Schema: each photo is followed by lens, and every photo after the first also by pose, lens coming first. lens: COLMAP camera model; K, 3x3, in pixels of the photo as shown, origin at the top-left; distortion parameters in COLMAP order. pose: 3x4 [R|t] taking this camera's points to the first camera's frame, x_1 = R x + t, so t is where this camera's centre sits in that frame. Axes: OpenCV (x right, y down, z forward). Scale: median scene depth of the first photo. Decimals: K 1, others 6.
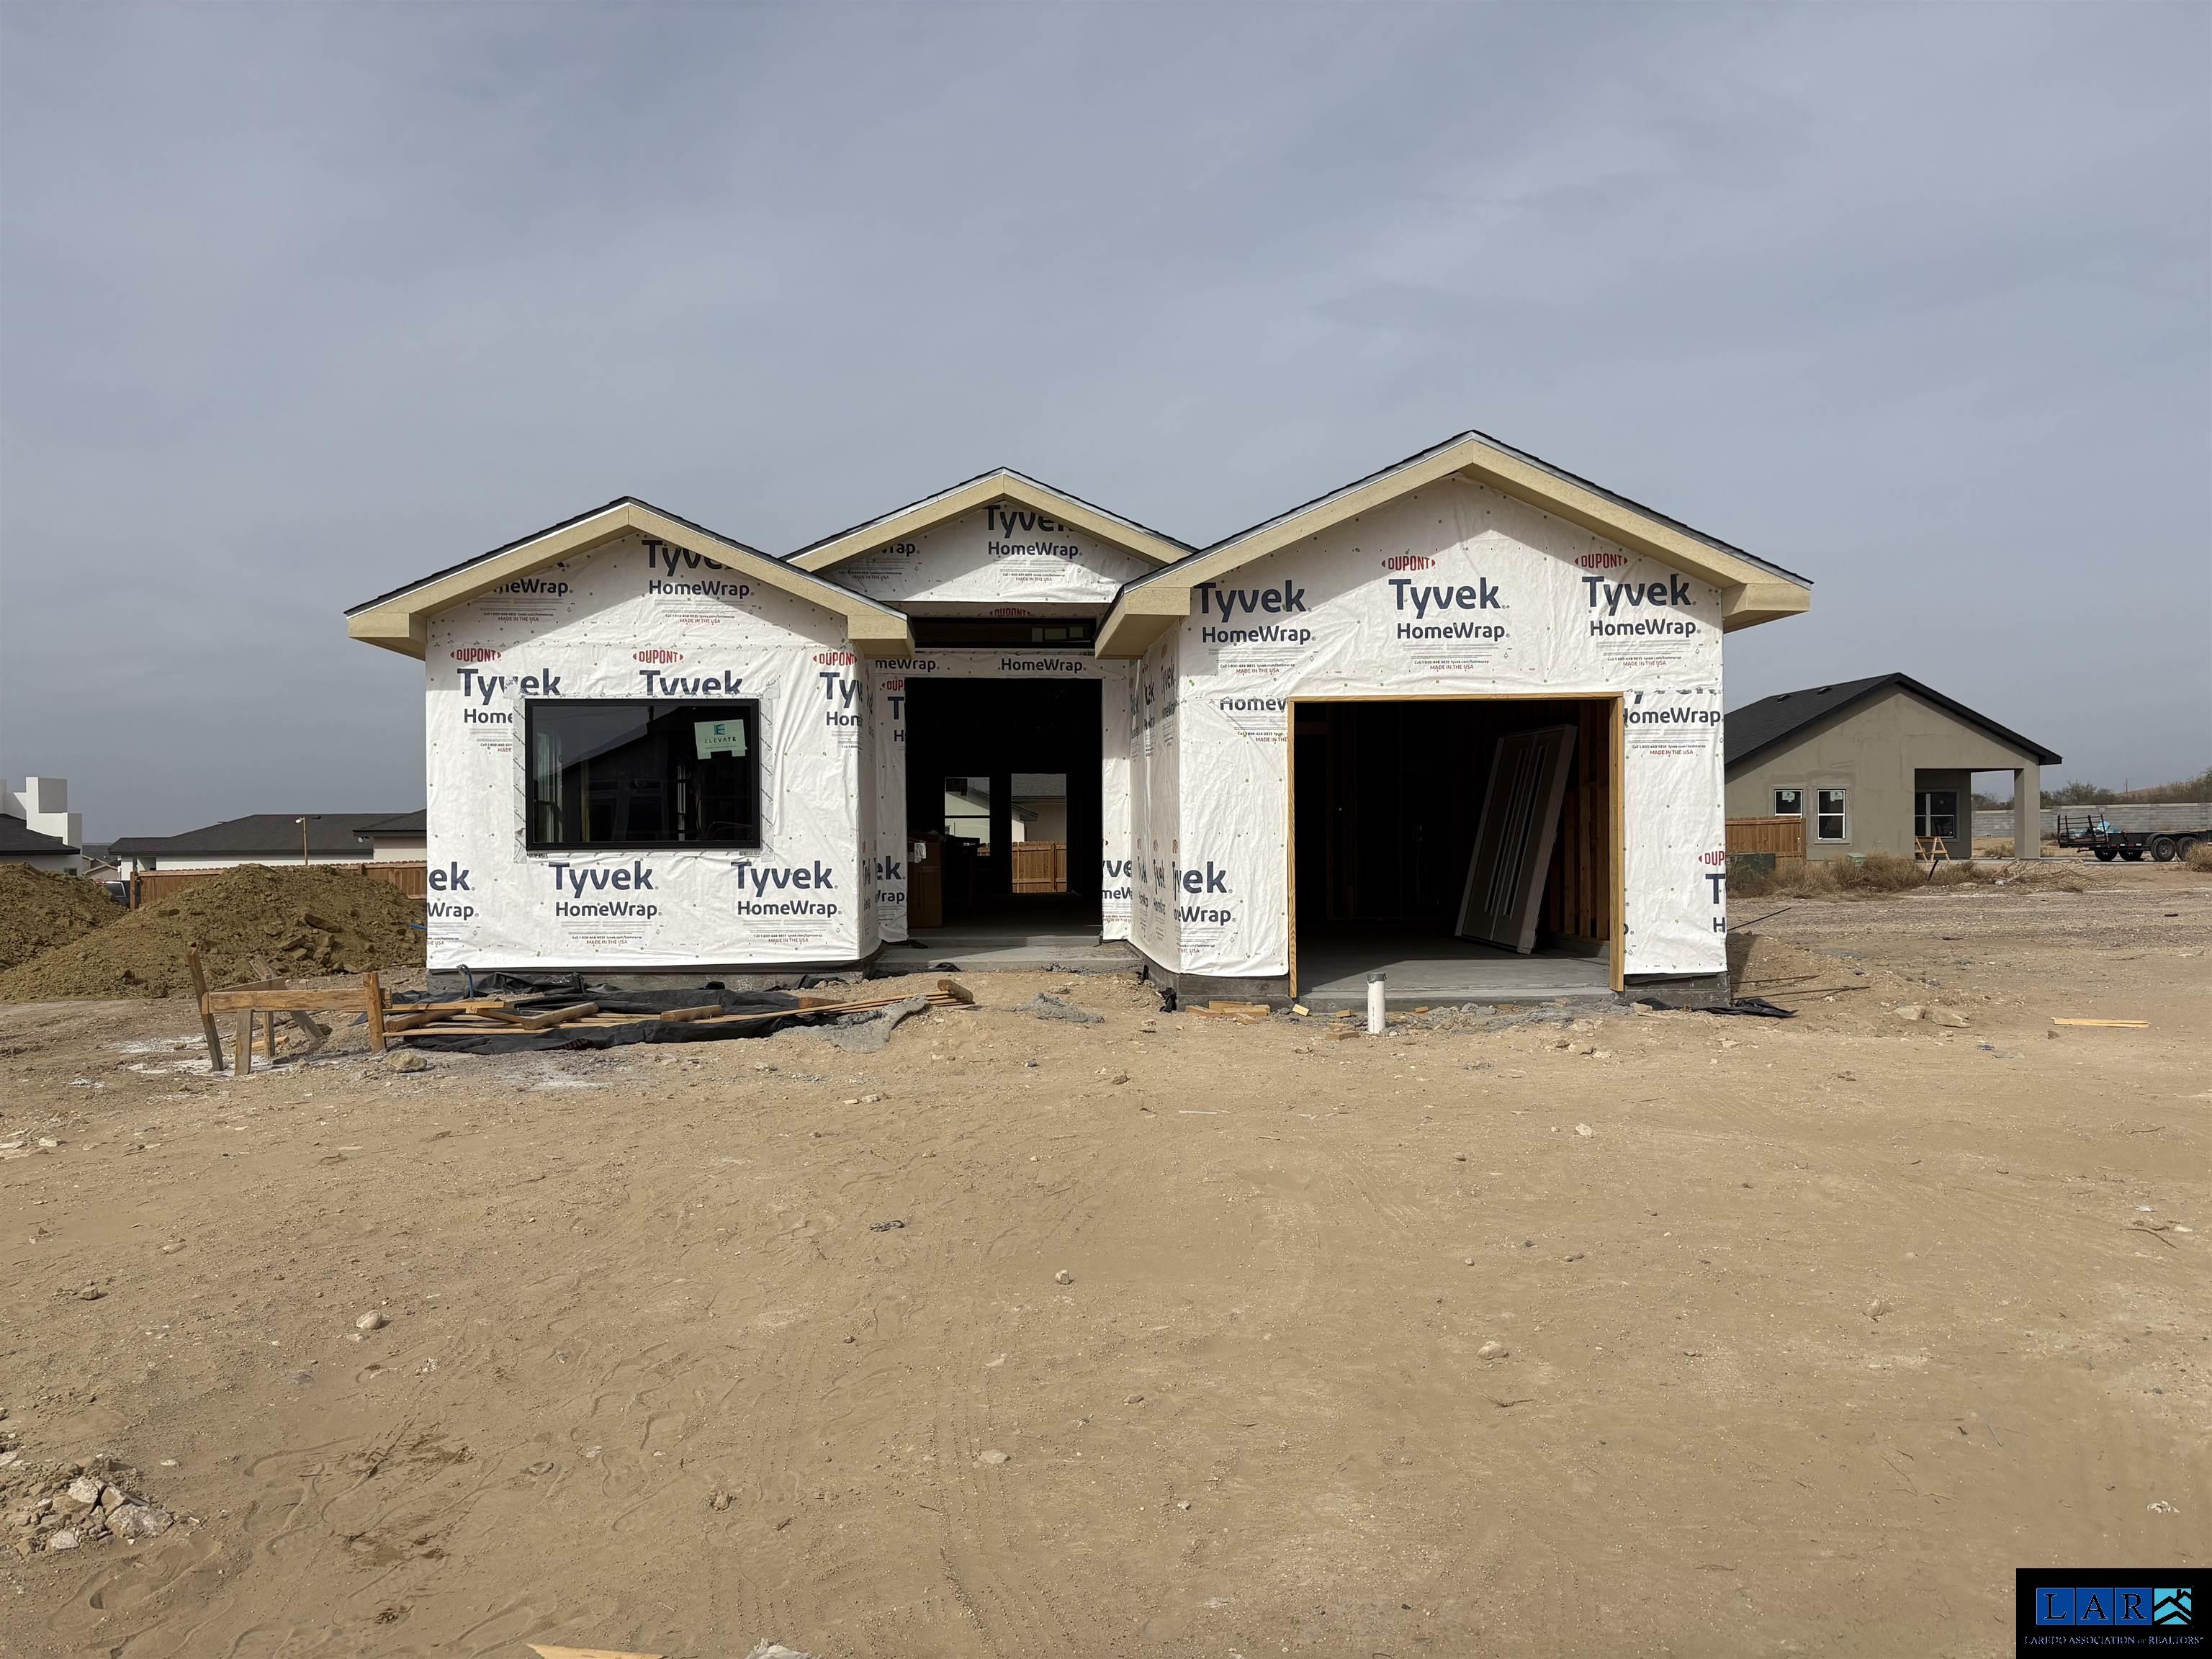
lens RADIAL K [[1641.3, 0, 1109.2], [0, 1641.3, 870.9], [0, 0, 1]] dist [0.203522, -0.485657]
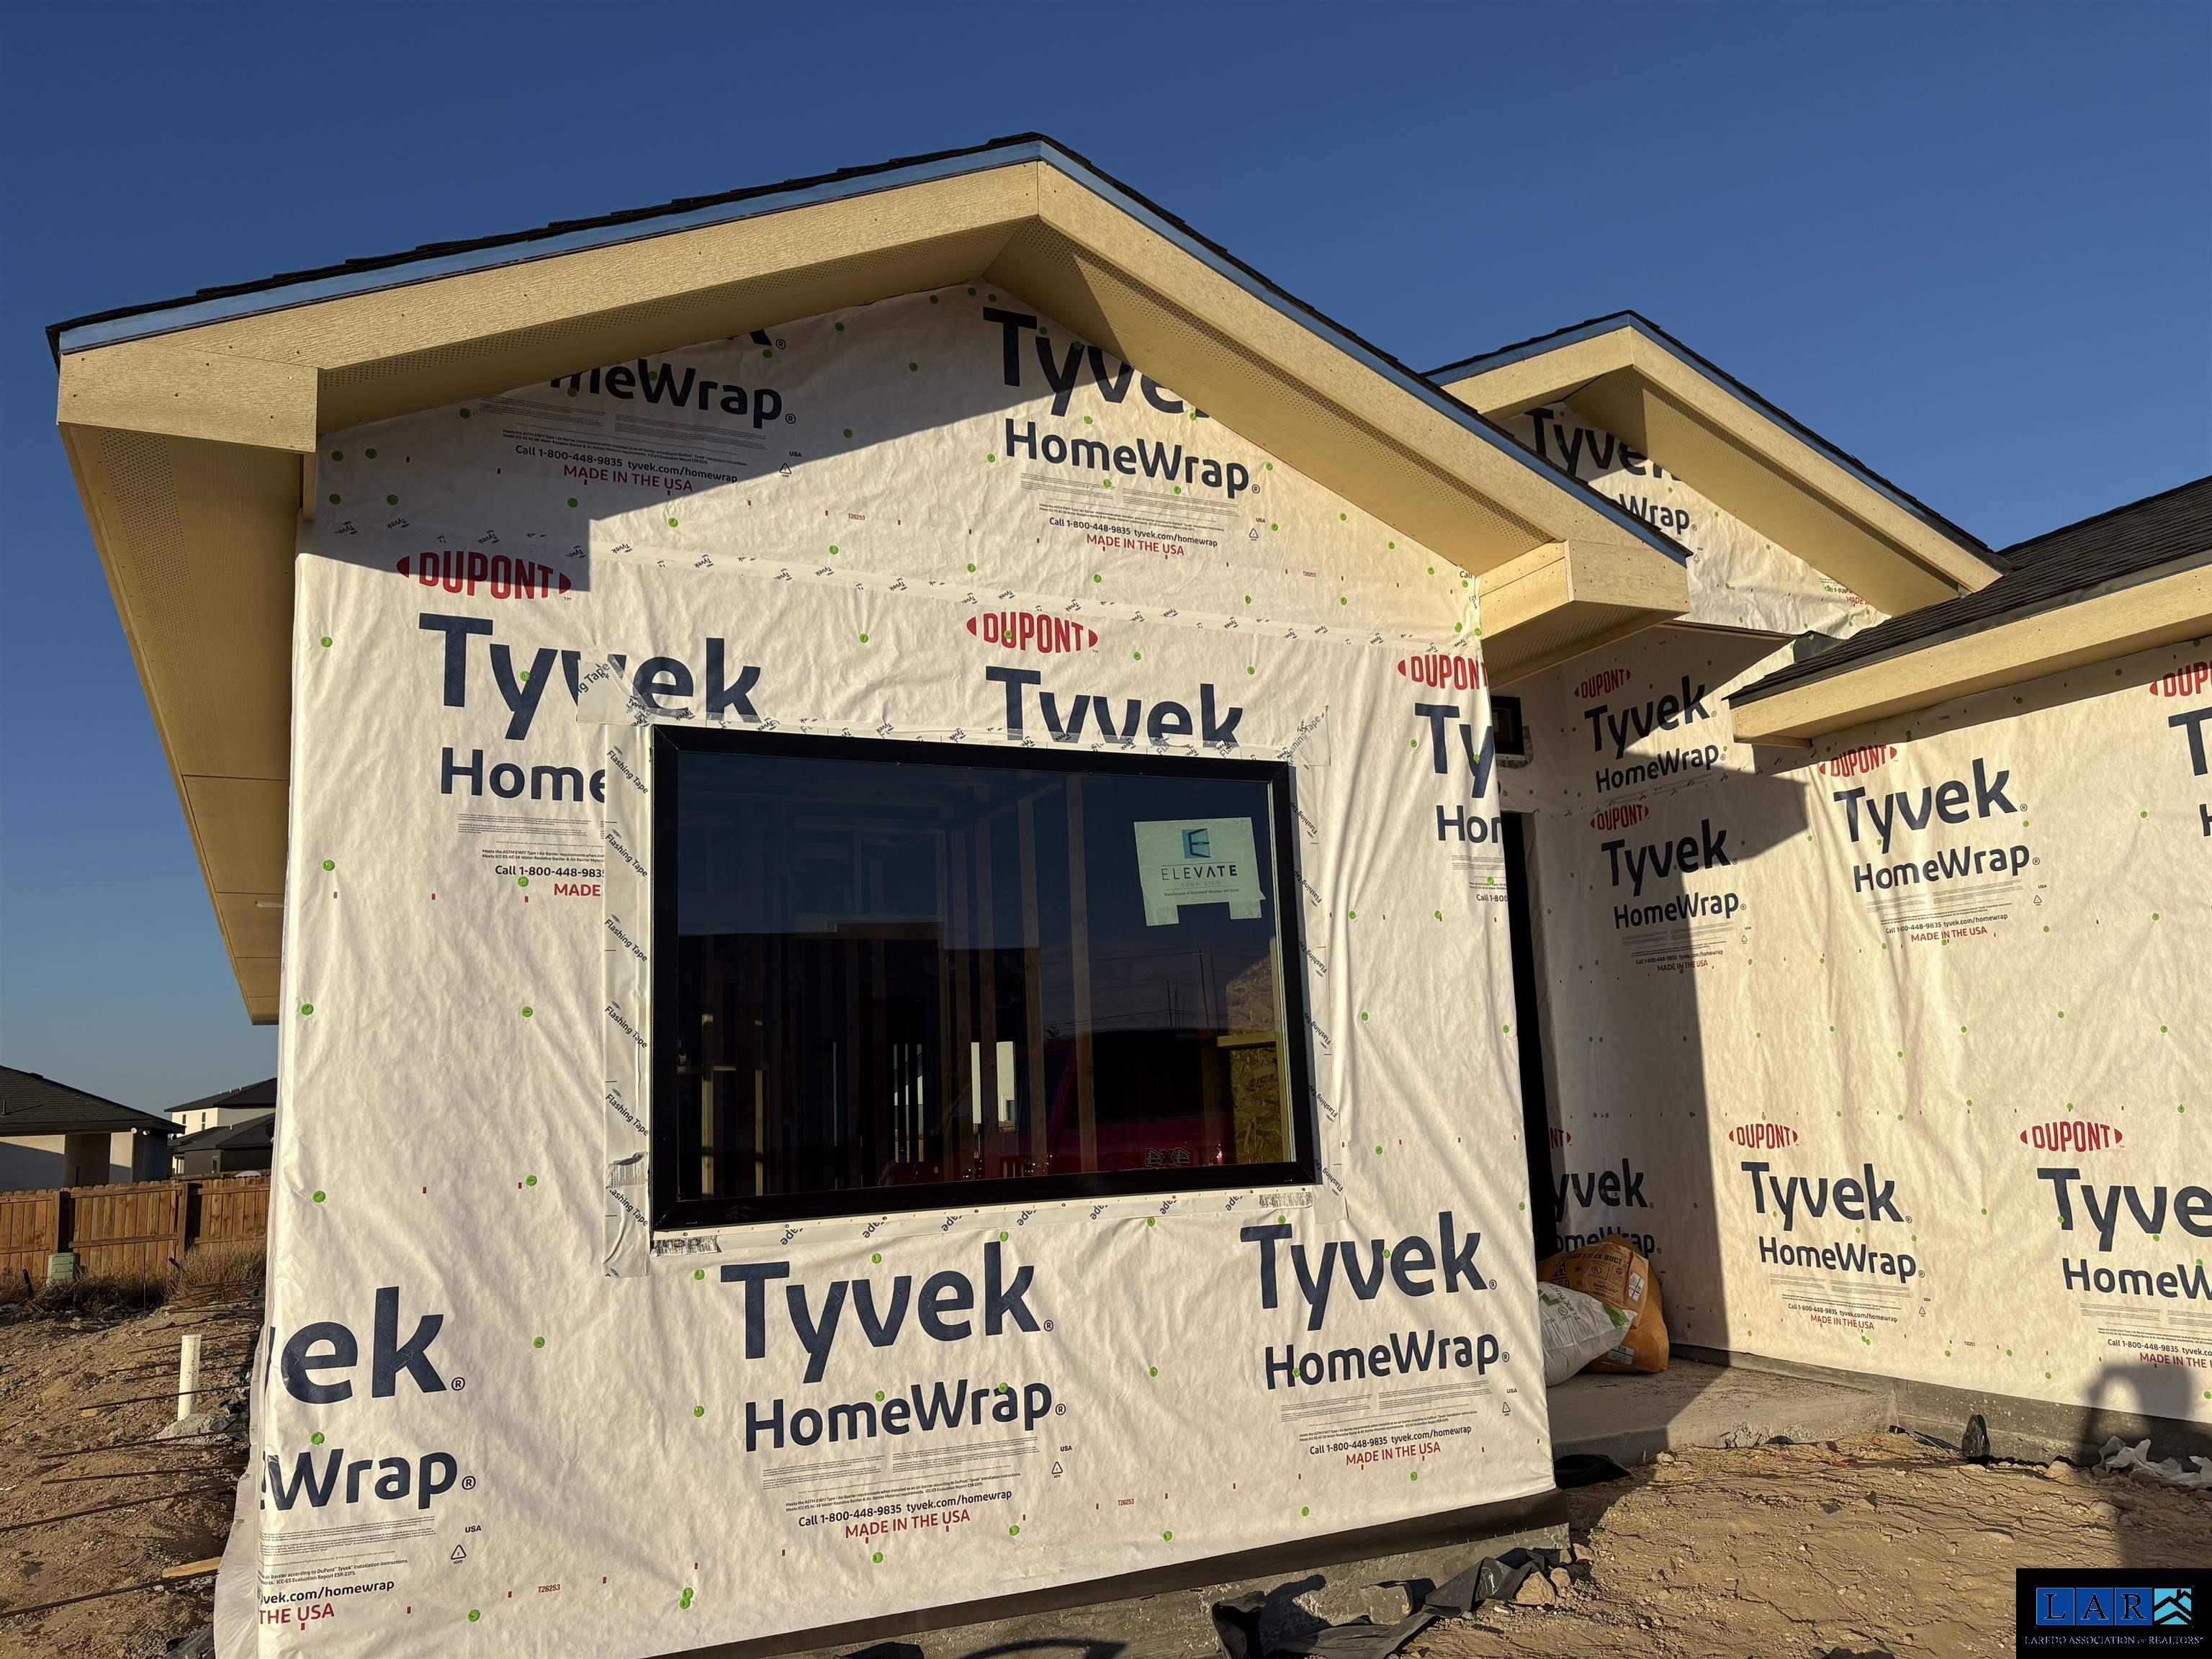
lens RADIAL K [[1641.3, 0, 1109.2], [0, 1641.3, 870.9], [0, 0, 1]] dist [0.203522, -0.485657]
pose [[0.930380, 0.023296, 0.365855, -0.380376], [0.040256, 0.985452, -0.165120, -0.022444], [-0.364379, 0.168352, 0.915907, 0.688711]]
